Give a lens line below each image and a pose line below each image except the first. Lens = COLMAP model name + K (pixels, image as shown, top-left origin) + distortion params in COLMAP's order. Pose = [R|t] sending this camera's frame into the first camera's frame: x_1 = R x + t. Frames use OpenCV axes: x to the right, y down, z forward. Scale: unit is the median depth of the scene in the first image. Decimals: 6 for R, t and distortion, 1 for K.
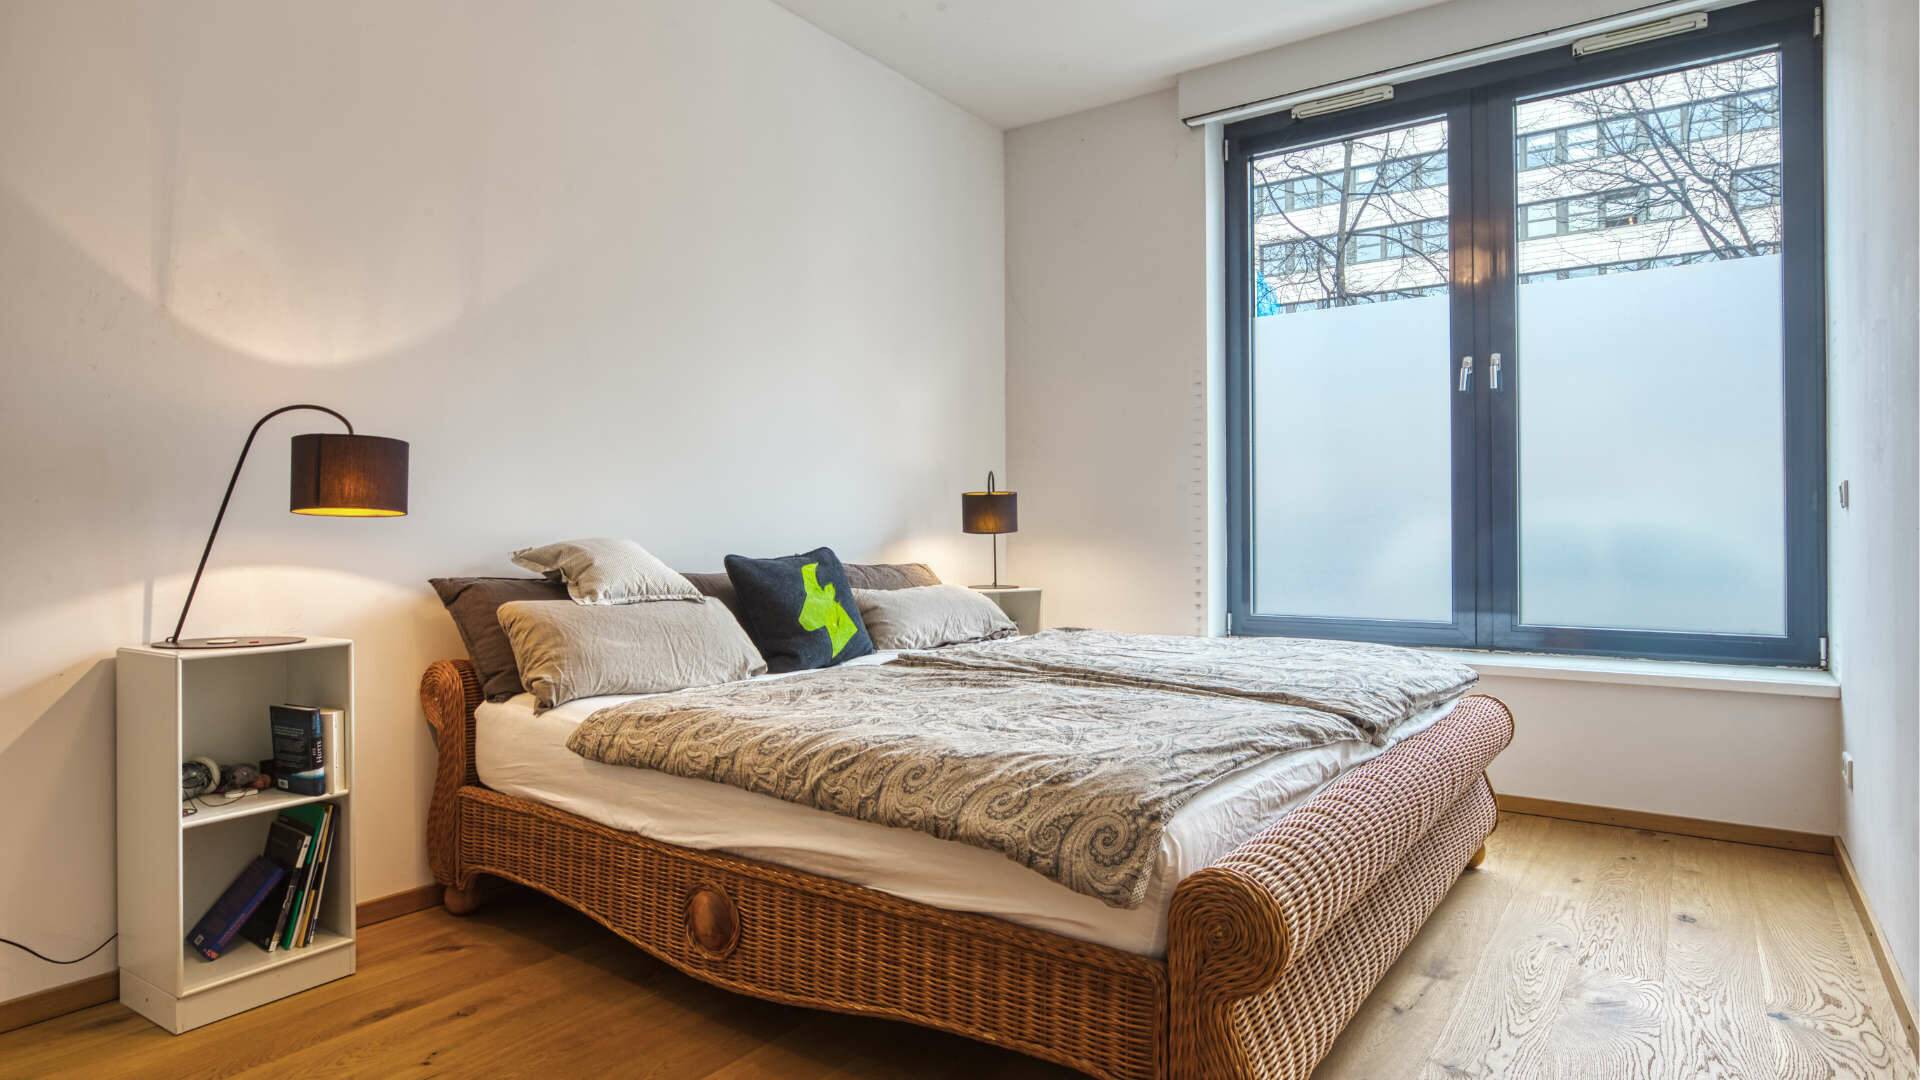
lens RADIAL K [[1041.9, 0, 958.3], [0, 1041.9, 535.4], [0, 0, 1]] dist [-0.019859, 0.010378]
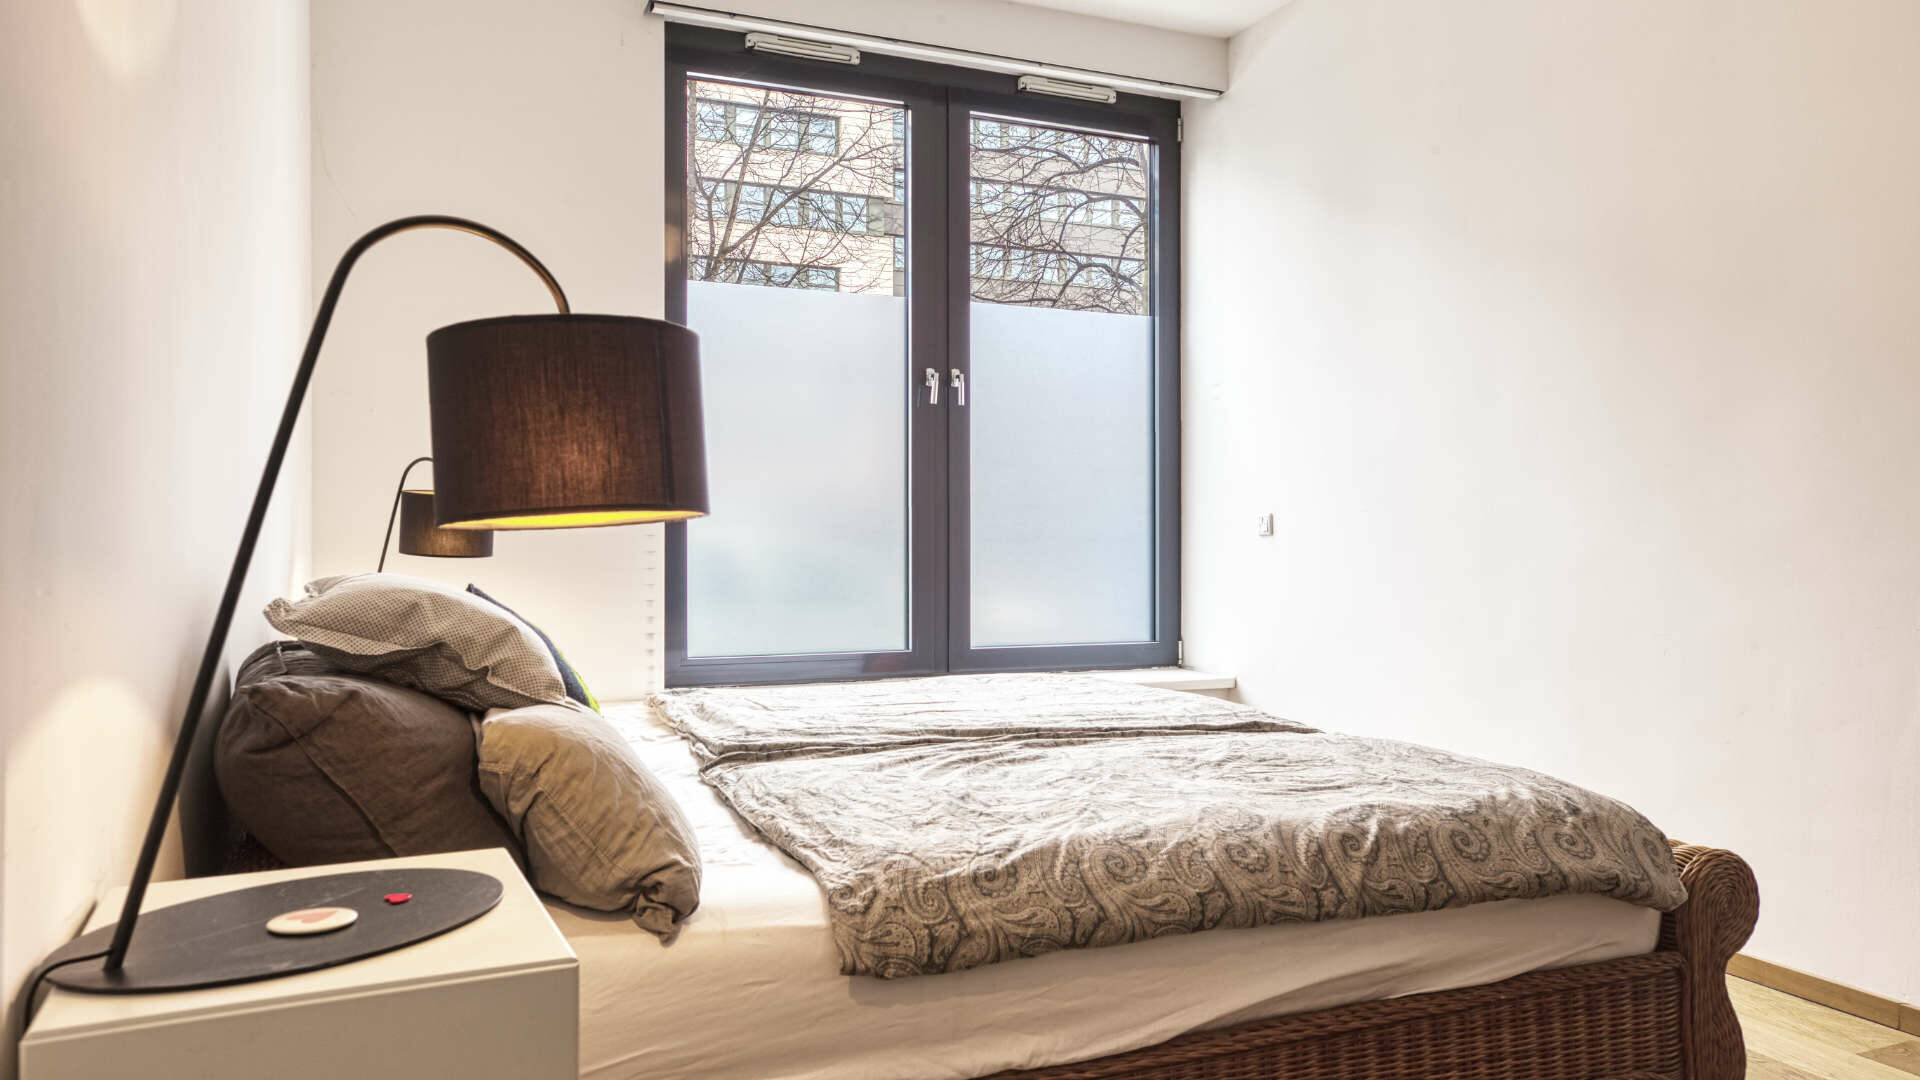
lens RADIAL K [[1329.8, 0, 966.8], [0, 1329.8, 545.1], [0, 0, 1]] dist [-0.020053, 0.000671]
pose [[0.526038, 0.005422, 0.850444, -0.933998], [-0.001382, 0.999984, -0.005521, -0.006595], [-0.850460, 0.001729, 0.526037, 0.604248]]
